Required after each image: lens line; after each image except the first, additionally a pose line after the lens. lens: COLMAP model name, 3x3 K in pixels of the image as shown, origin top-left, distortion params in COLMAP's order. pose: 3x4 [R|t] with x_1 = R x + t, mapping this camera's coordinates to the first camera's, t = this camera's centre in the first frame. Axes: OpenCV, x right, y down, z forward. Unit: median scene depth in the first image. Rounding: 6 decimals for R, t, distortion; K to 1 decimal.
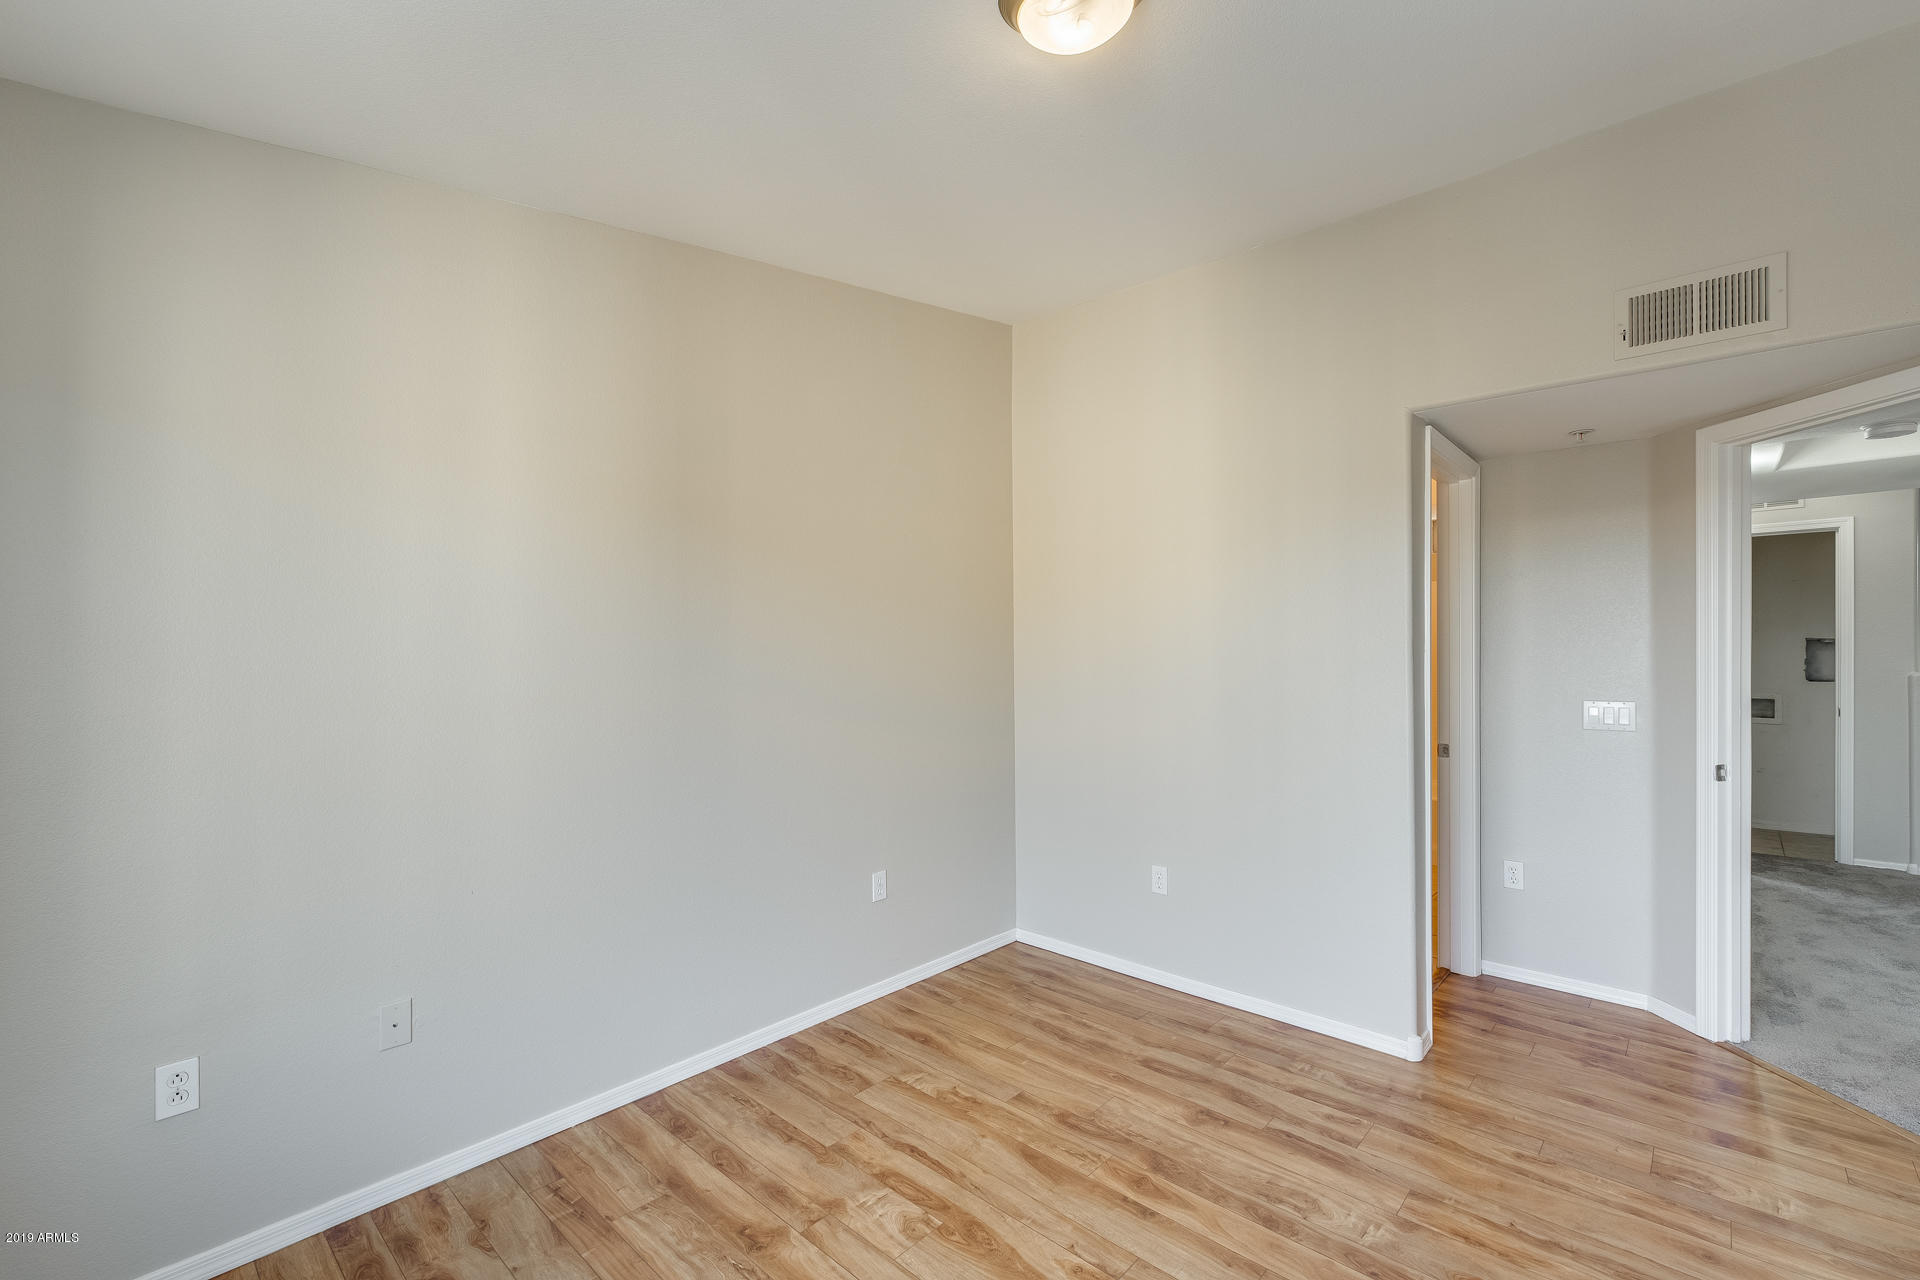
lens RADIAL K [[860.0, 0, 952.2], [0, 860.0, 658.2], [0, 0, 1]] dist [-0.000078, -0.000055]
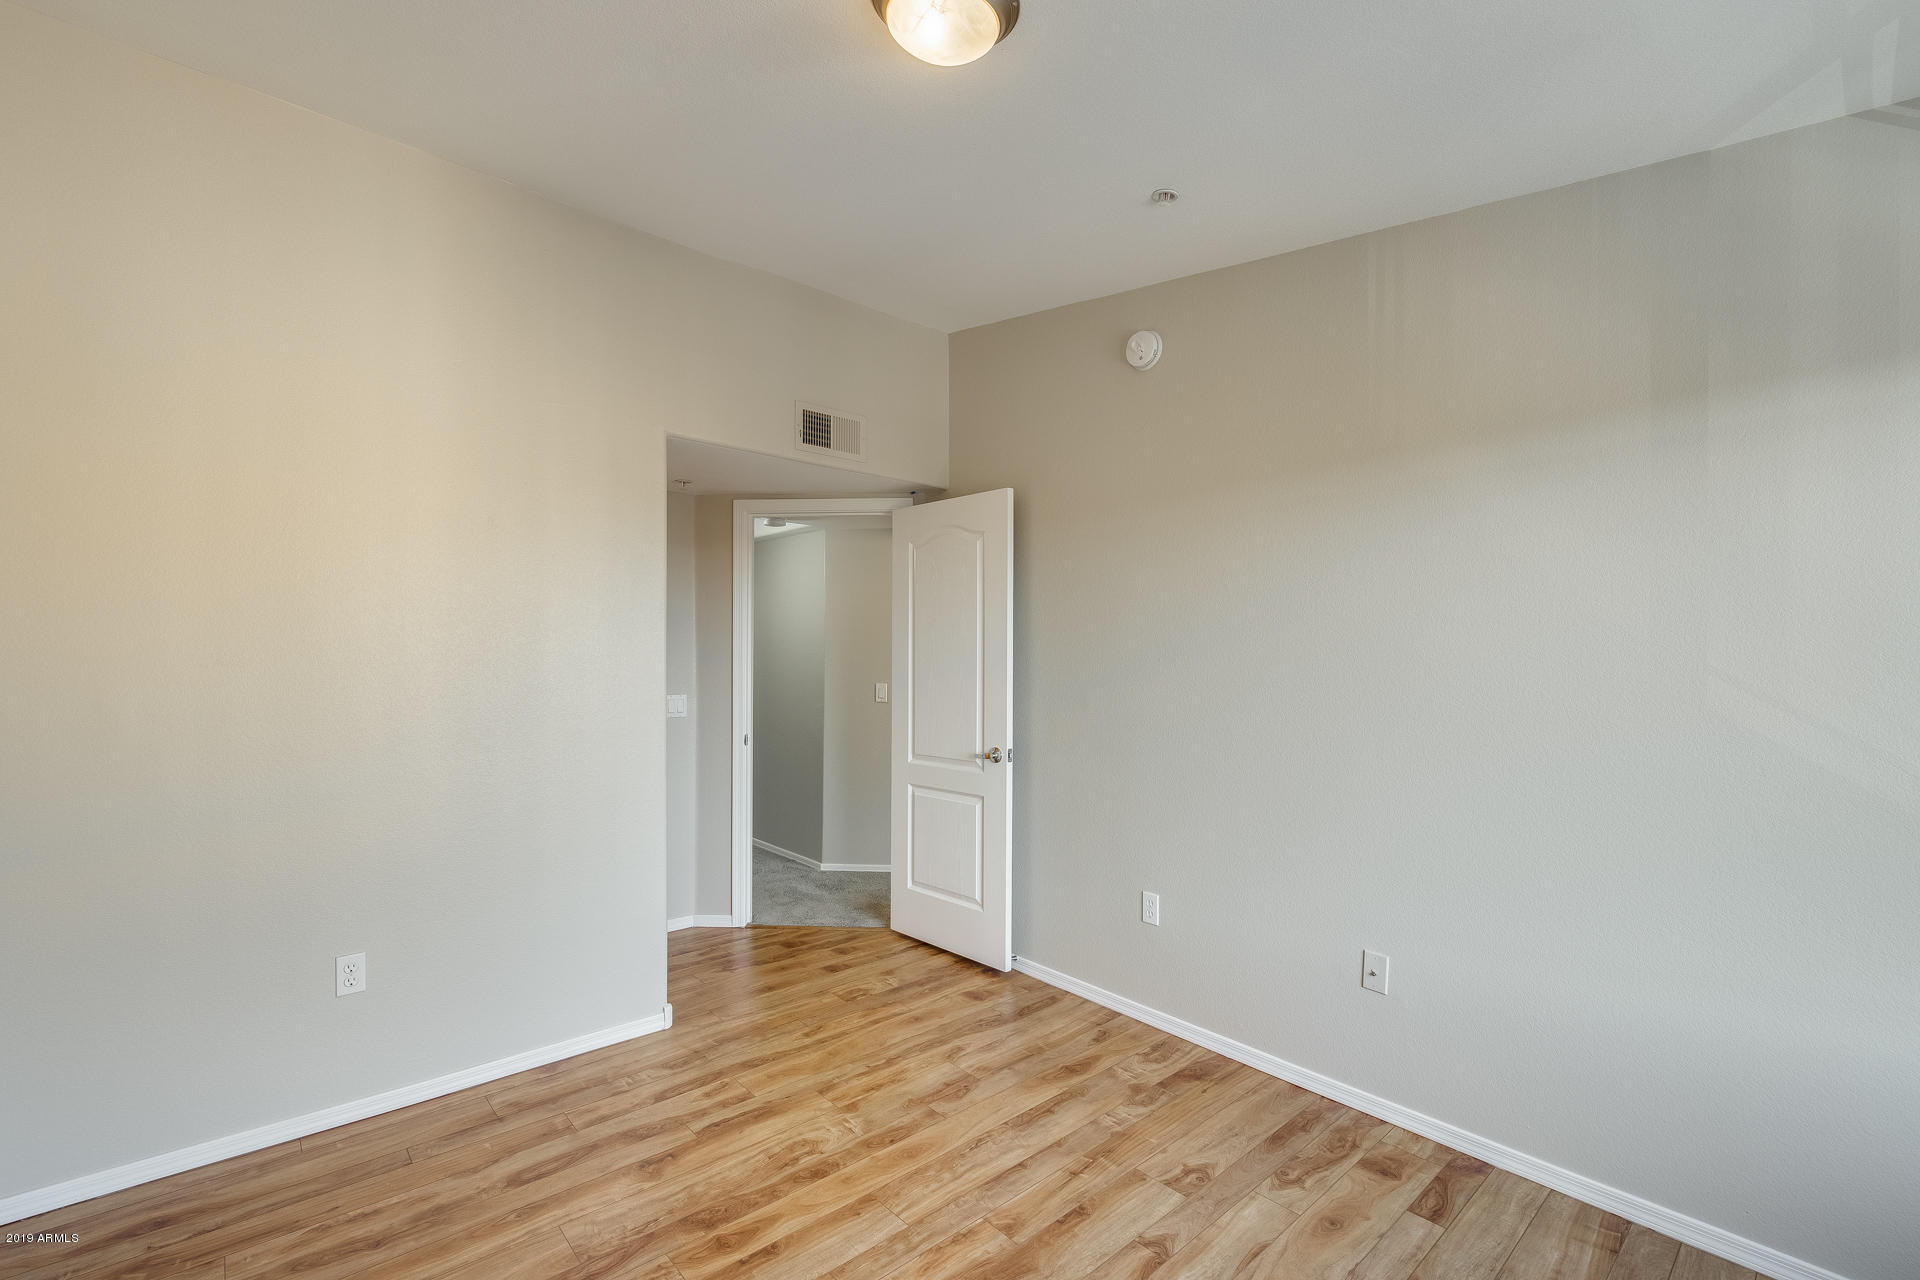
lens RADIAL K [[860.0, 0, 952.2], [0, 860.0, 658.2], [0, 0, 1]] dist [-0.000078, -0.000055]
pose [[0.060698, 0.002315, 0.998153, -0.593523], [0.002004, 0.999995, -0.002441, 0.000636], [-0.998154, 0.002148, 0.060693, 0.629627]]
